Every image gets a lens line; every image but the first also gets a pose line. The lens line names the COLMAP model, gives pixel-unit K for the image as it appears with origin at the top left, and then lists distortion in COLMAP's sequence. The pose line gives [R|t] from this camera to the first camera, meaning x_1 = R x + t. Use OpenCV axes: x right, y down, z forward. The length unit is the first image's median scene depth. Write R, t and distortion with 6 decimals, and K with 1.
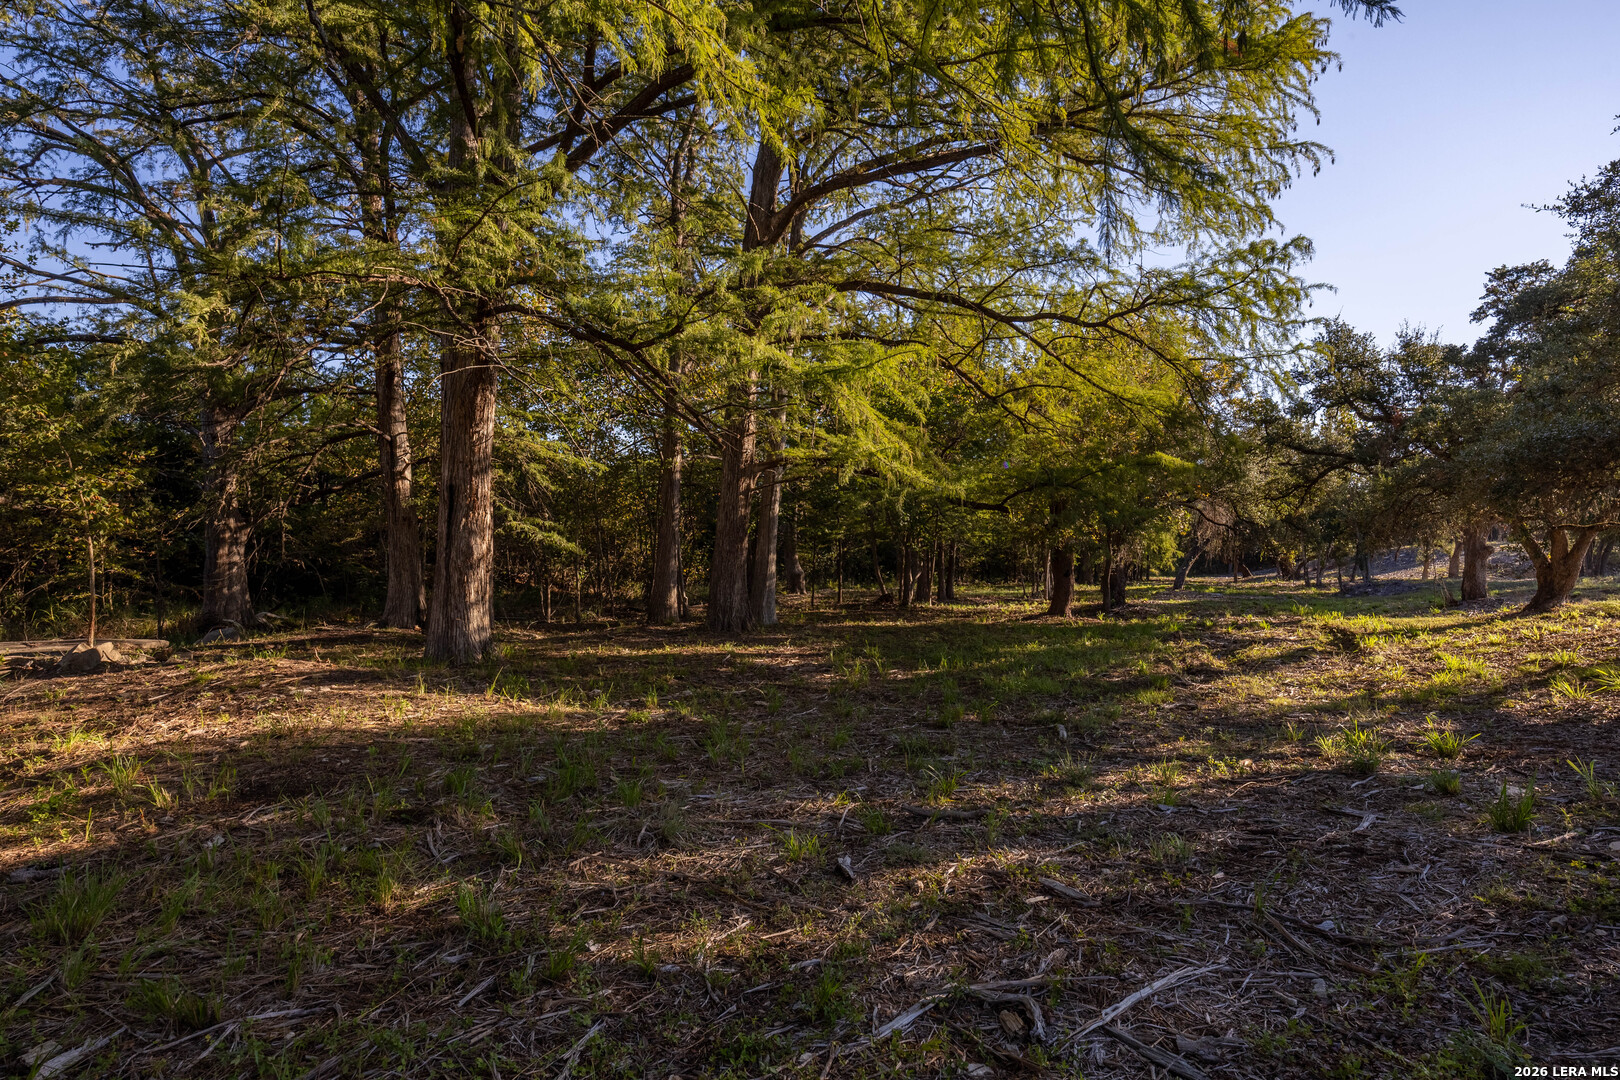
lens RADIAL K [[890.8, 0, 815.5], [0, 890.8, 542.3], [0, 0, 1]] dist [0.006372, -0.006831]
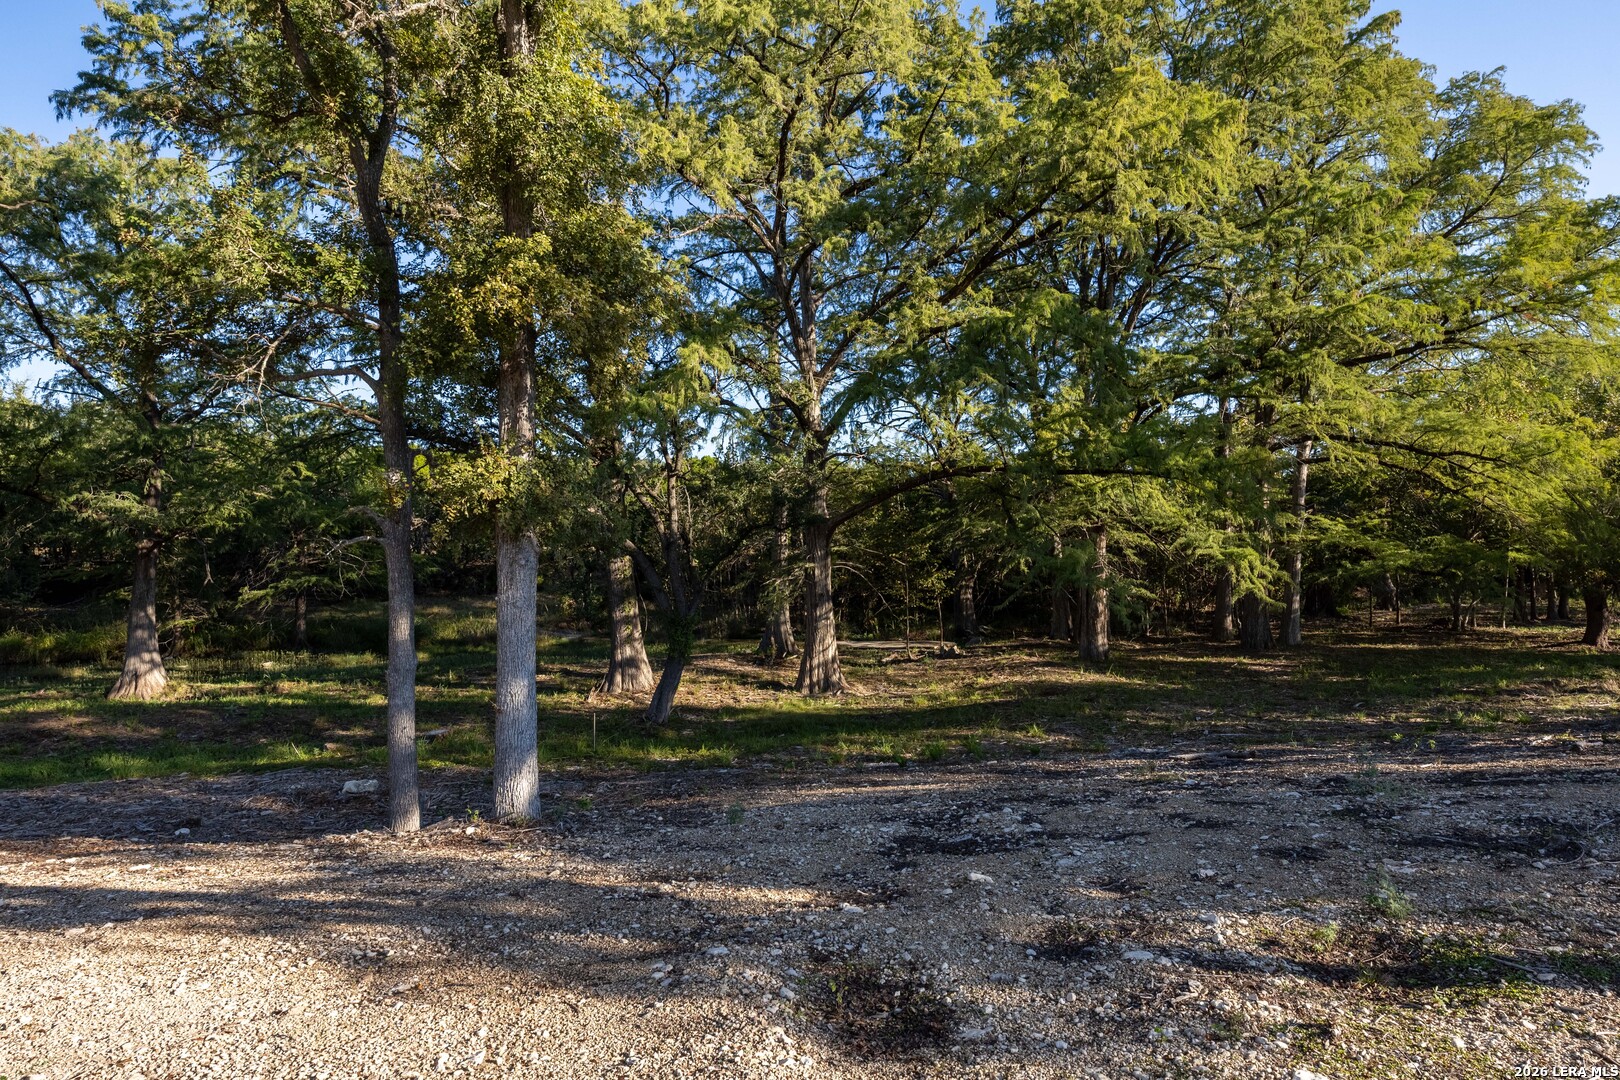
lens RADIAL K [[890.8, 0, 810.8], [0, 890.8, 539.2], [0, 0, 1]] dist [0.006372, -0.006831]
pose [[0.782913, -0.034386, -0.621181, 0.280756], [0.035638, 0.999311, -0.010400, -0.108683], [0.621110, -0.013995, 0.783598, -0.755420]]
